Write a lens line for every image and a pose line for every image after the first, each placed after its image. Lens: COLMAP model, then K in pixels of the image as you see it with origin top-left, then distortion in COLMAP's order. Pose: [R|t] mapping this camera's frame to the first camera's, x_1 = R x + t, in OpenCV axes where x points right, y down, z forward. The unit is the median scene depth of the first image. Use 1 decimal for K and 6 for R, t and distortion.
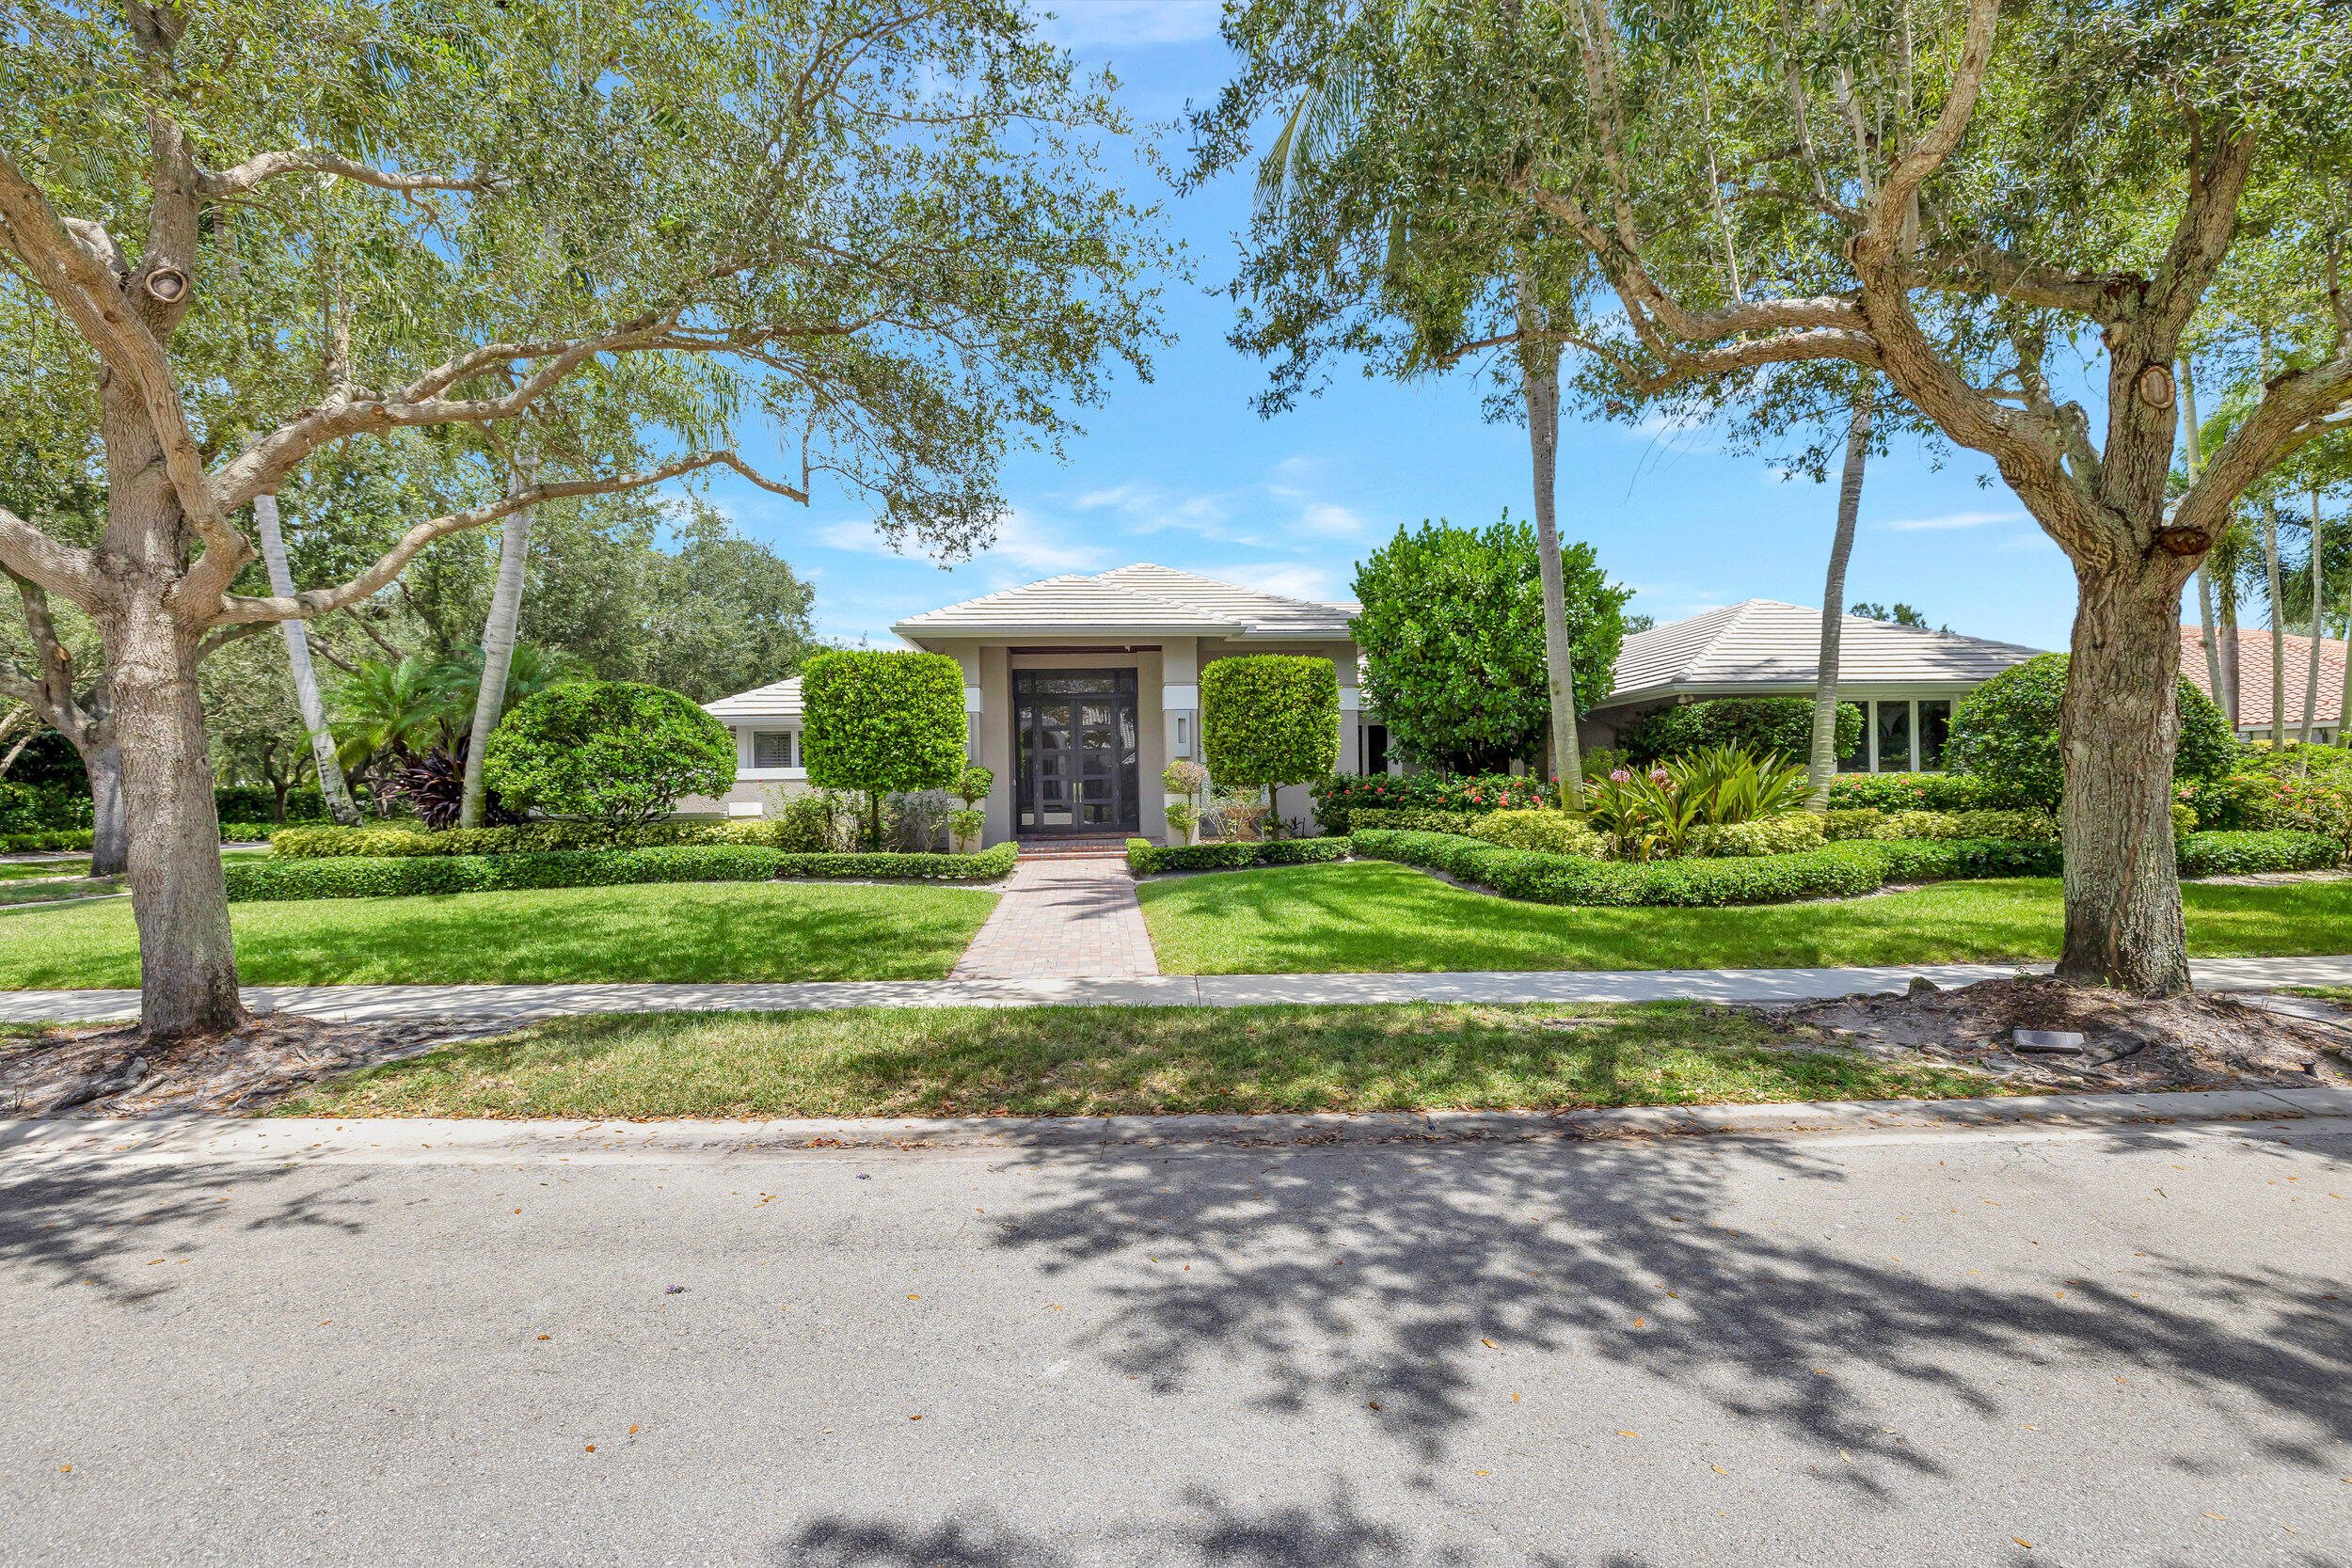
lens RADIAL K [[982.1, 0, 1176.0], [0, 982.1, 784.0], [0, 0, 1]] dist [-0.023238, -0.000190]
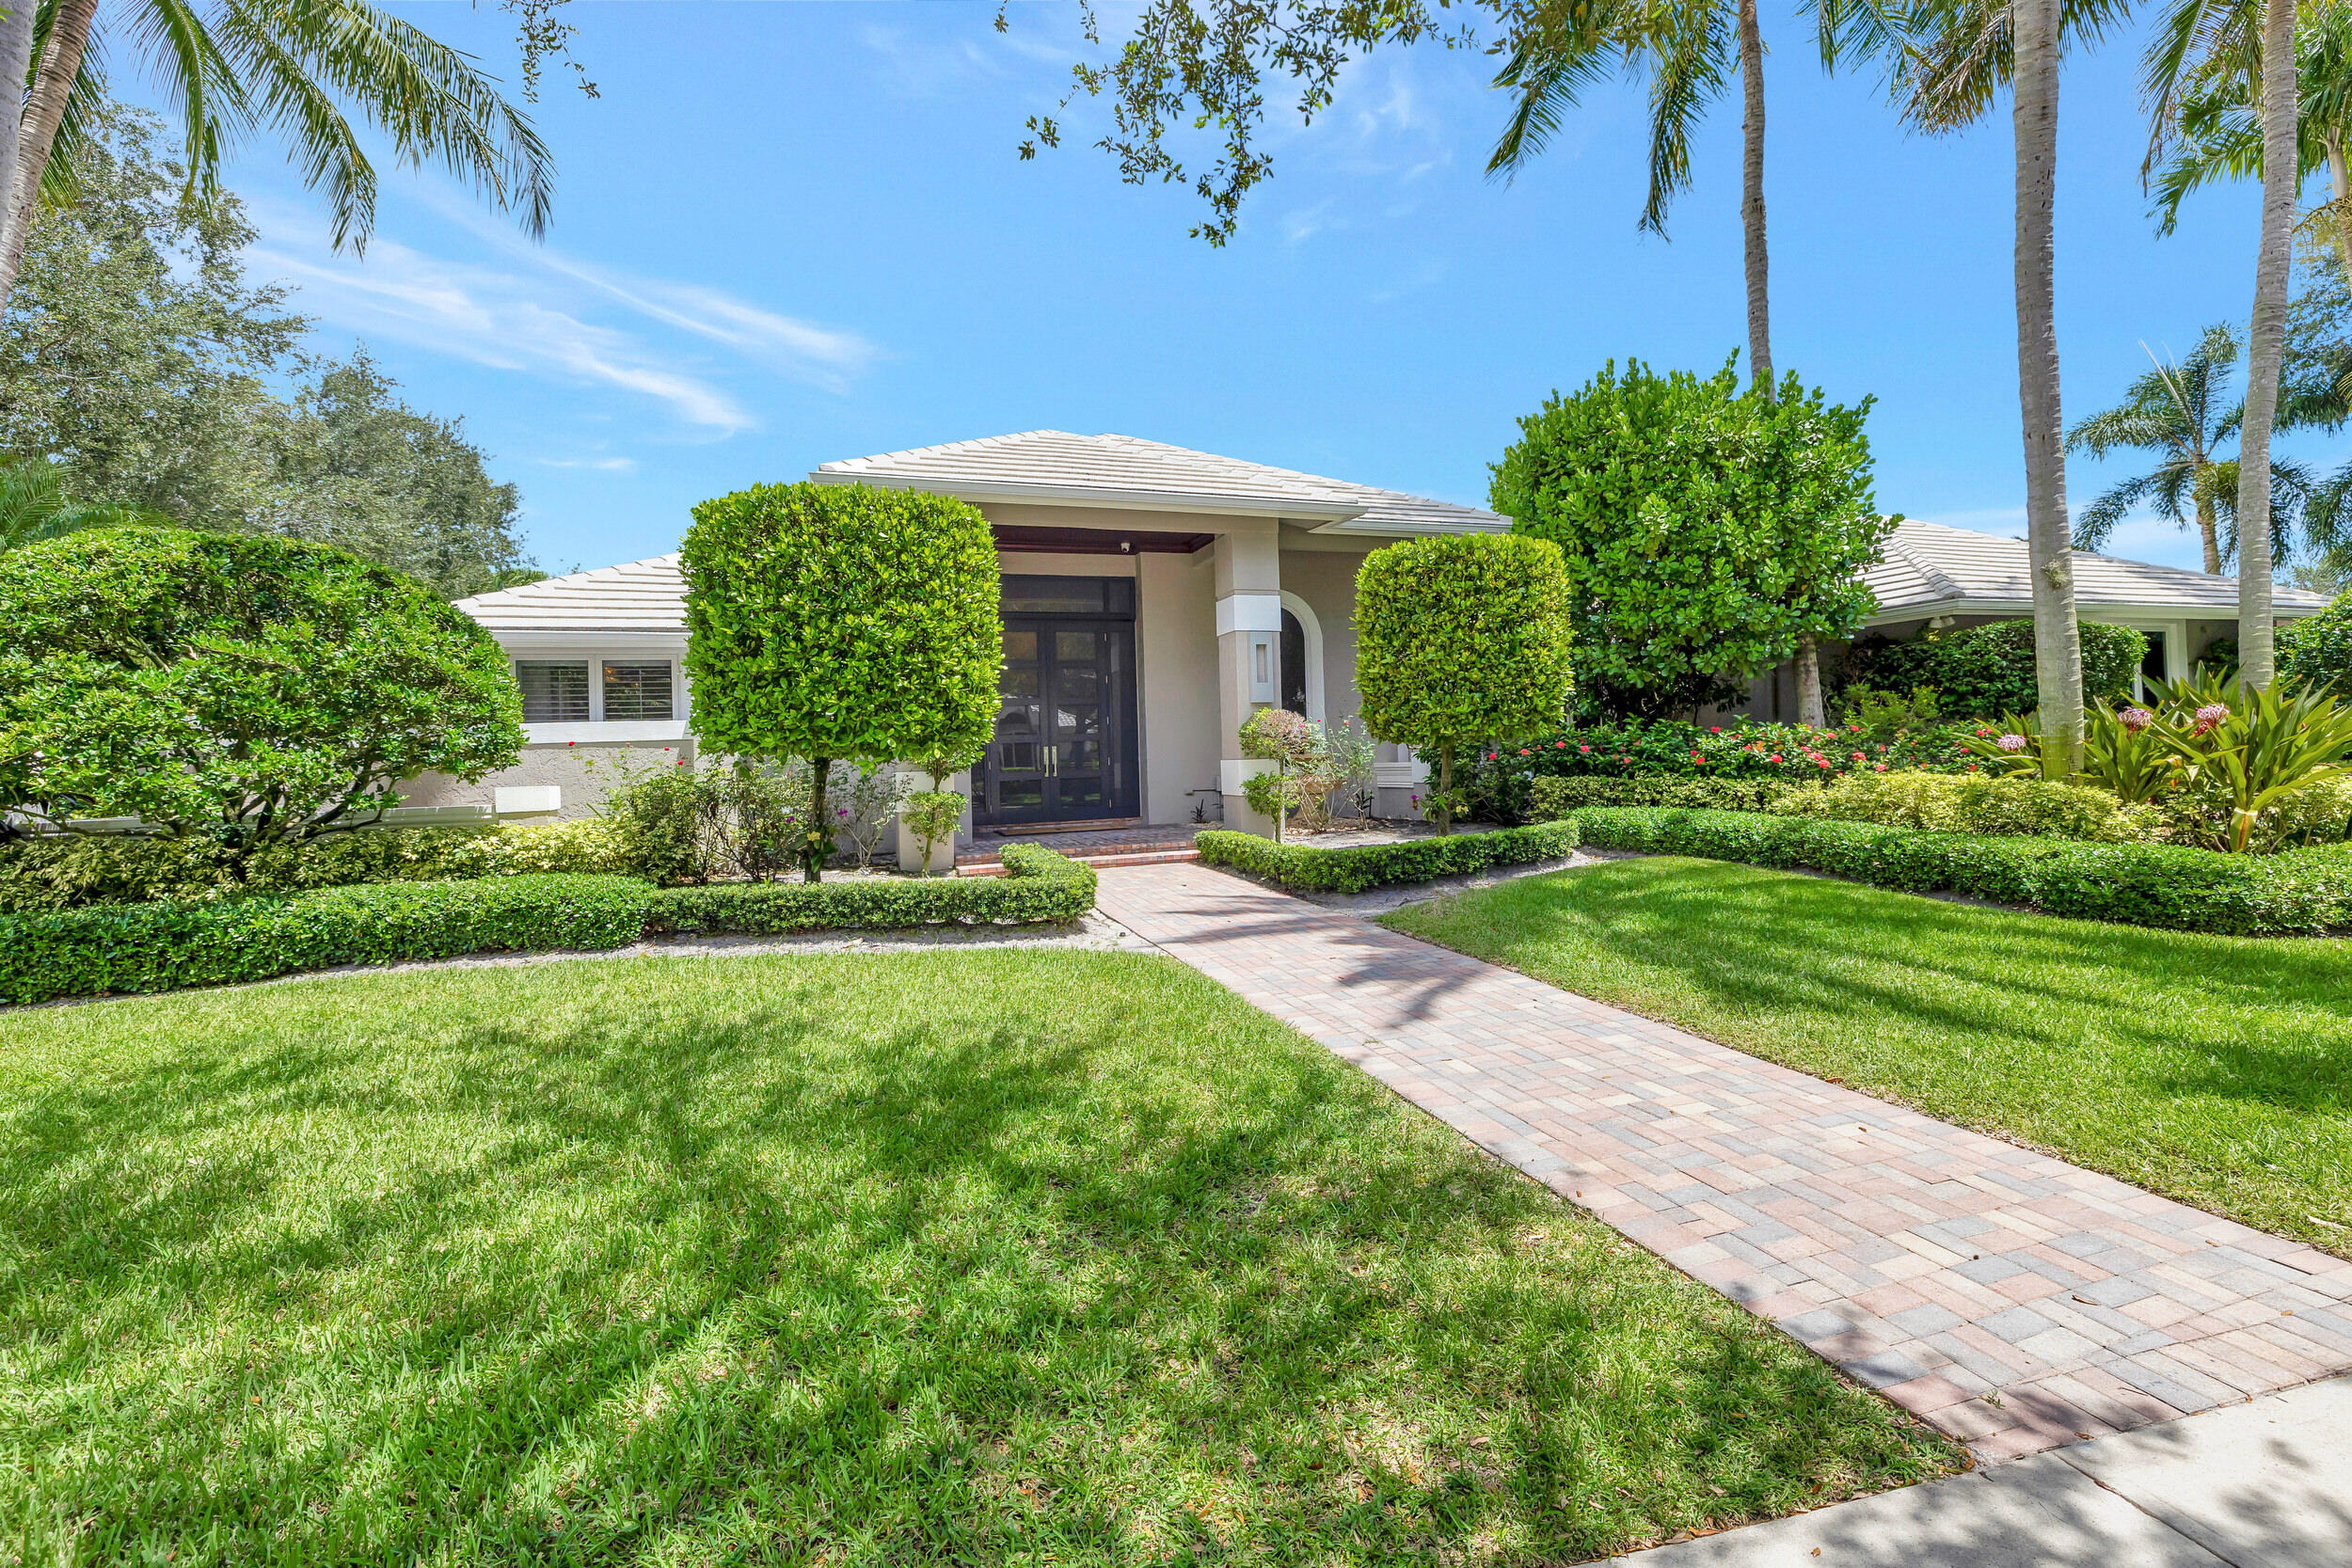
lens RADIAL K [[1041.8, 0, 1179.3], [0, 1041.8, 731.1], [0, 0, 1]] dist [0.001753, -0.005256]
pose [[0.969263, -0.007219, 0.245922, -0.275452], [0.013012, 0.999675, -0.021941, 0.006980], [-0.245684, 0.024467, 0.969041, 0.426748]]
